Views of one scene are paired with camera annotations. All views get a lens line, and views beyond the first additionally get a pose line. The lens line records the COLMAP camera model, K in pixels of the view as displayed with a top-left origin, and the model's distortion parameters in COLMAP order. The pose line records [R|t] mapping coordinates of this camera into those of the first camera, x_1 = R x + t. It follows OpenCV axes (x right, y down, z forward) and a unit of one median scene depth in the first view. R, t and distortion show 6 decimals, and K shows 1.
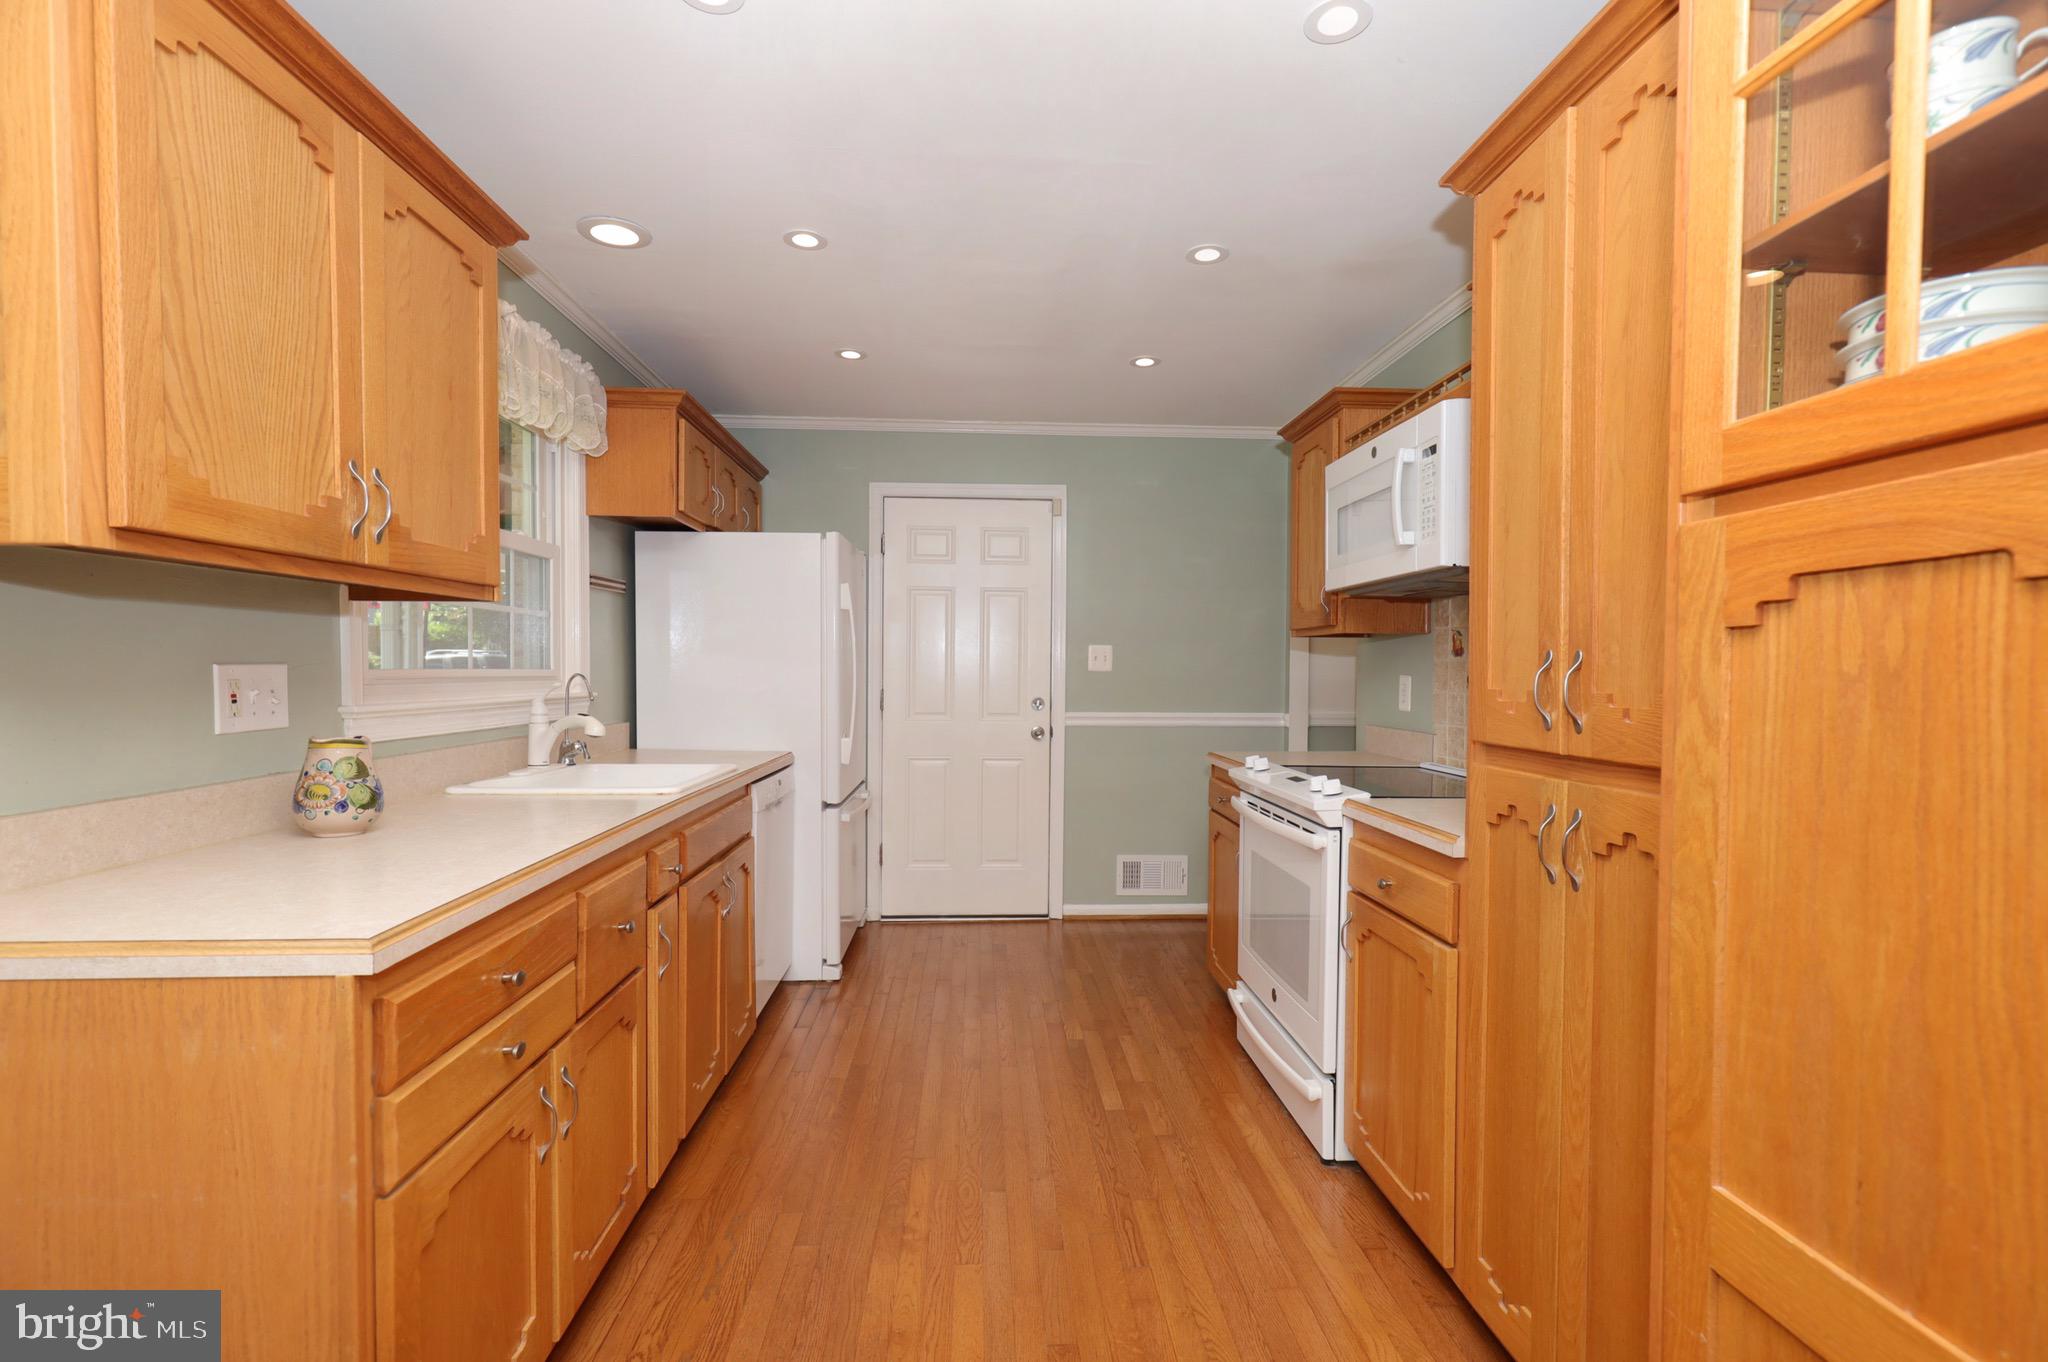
lens RADIAL K [[928.2, 0, 1033.2], [0, 928.2, 596.0], [0, 0, 1]] dist [-0.001649, -0.000503]
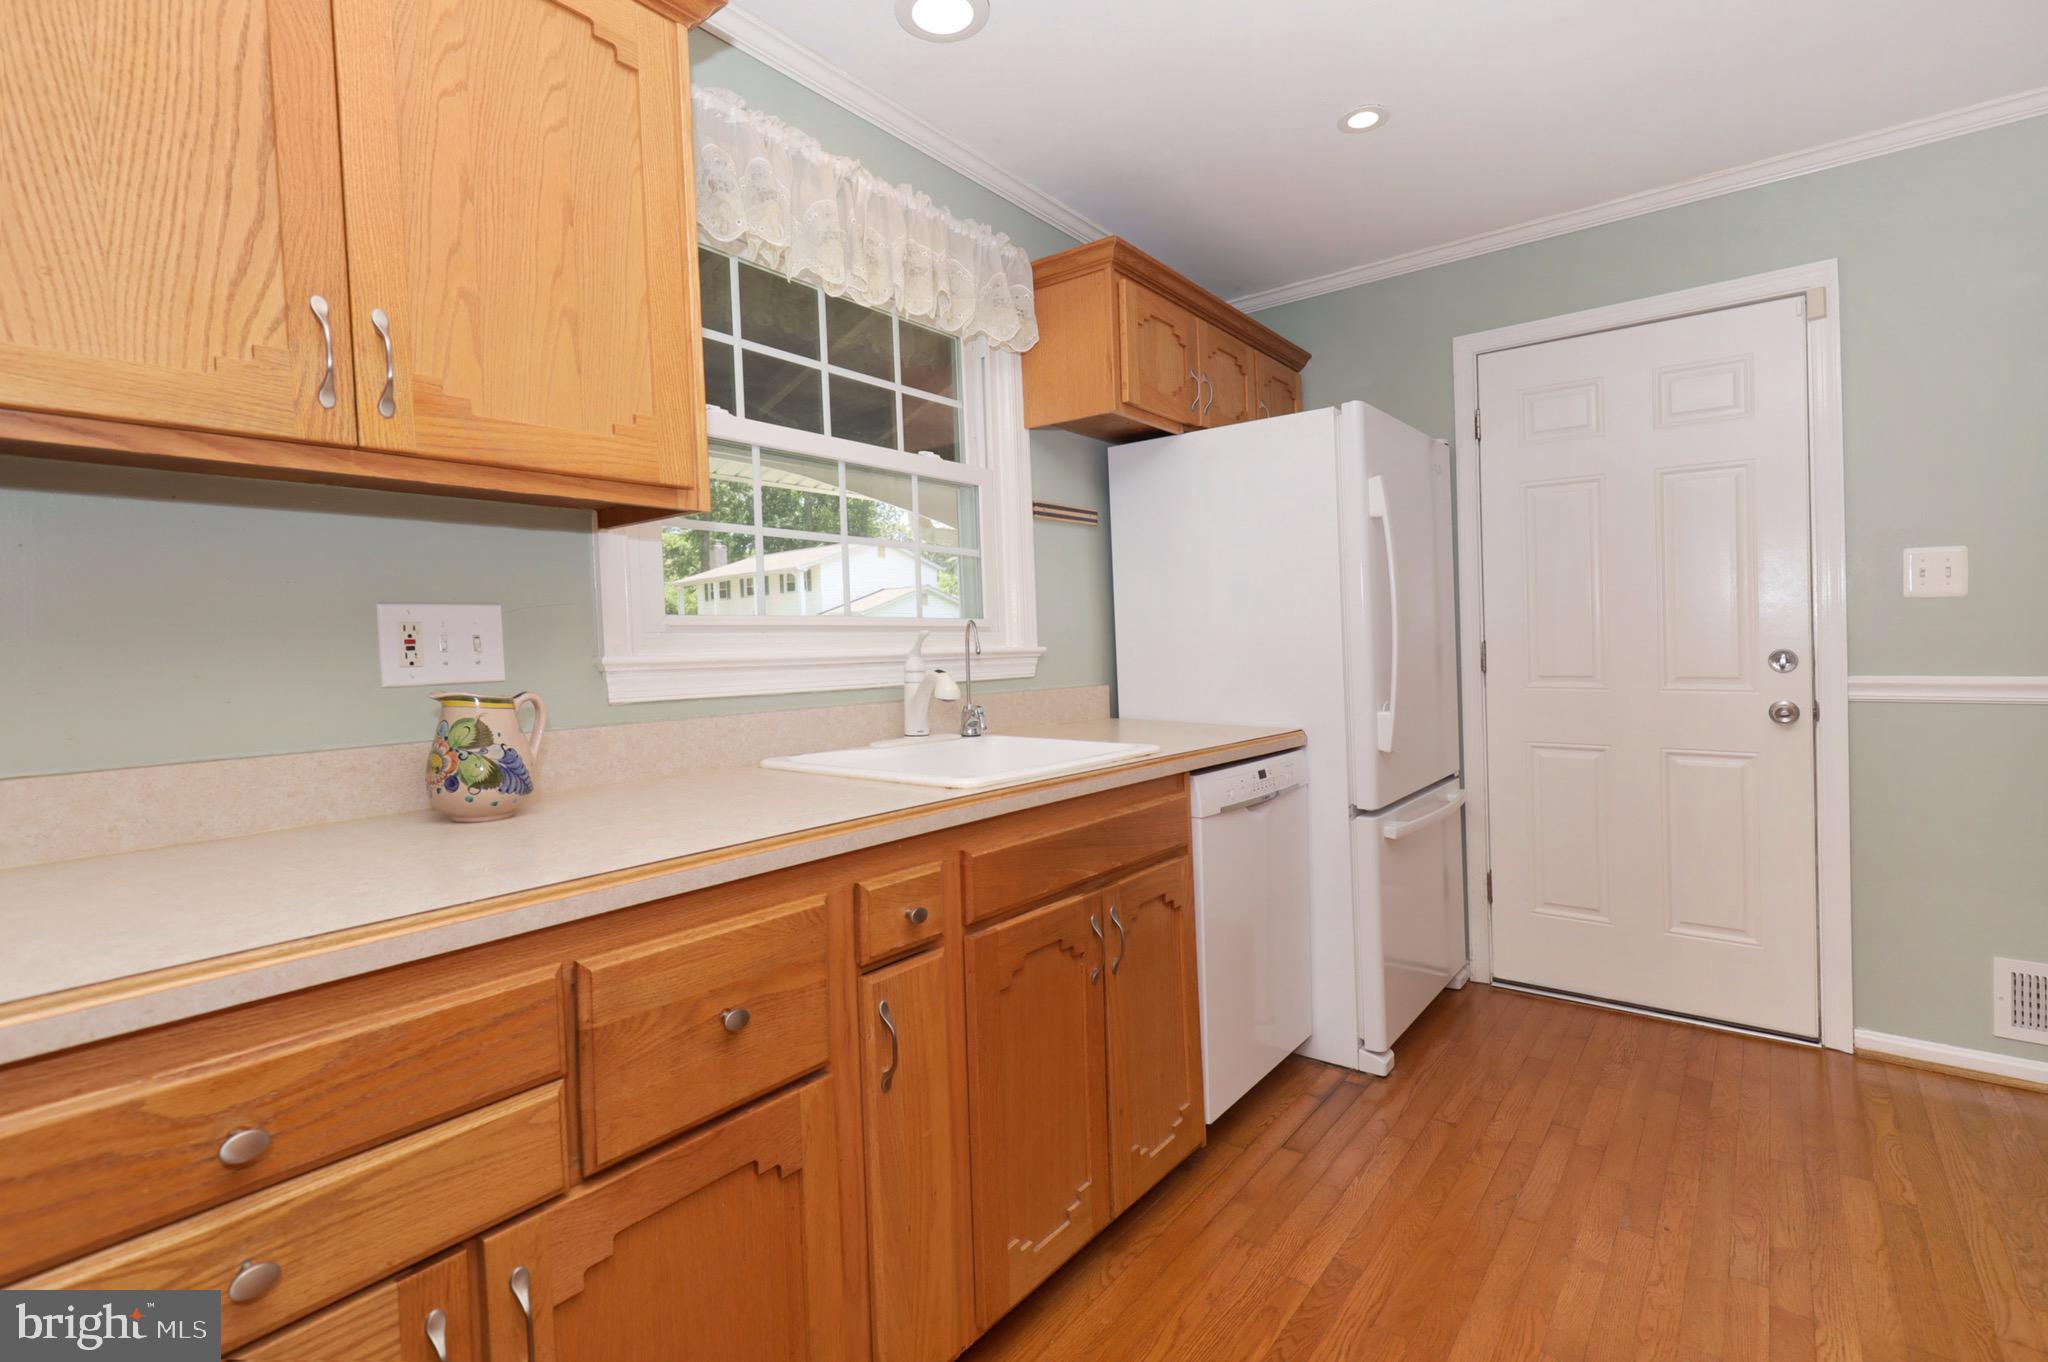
lens RADIAL K [[951.1, 0, 1025.9], [0, 951.1, 624.7], [0, 0, 1]] dist [0.004336, -0.000610]
pose [[0.749849, -0.033663, -0.660752, 0.057092], [0.076327, 0.996438, 0.035855, 0.050692], [0.657192, -0.077319, 0.749747, 0.350979]]
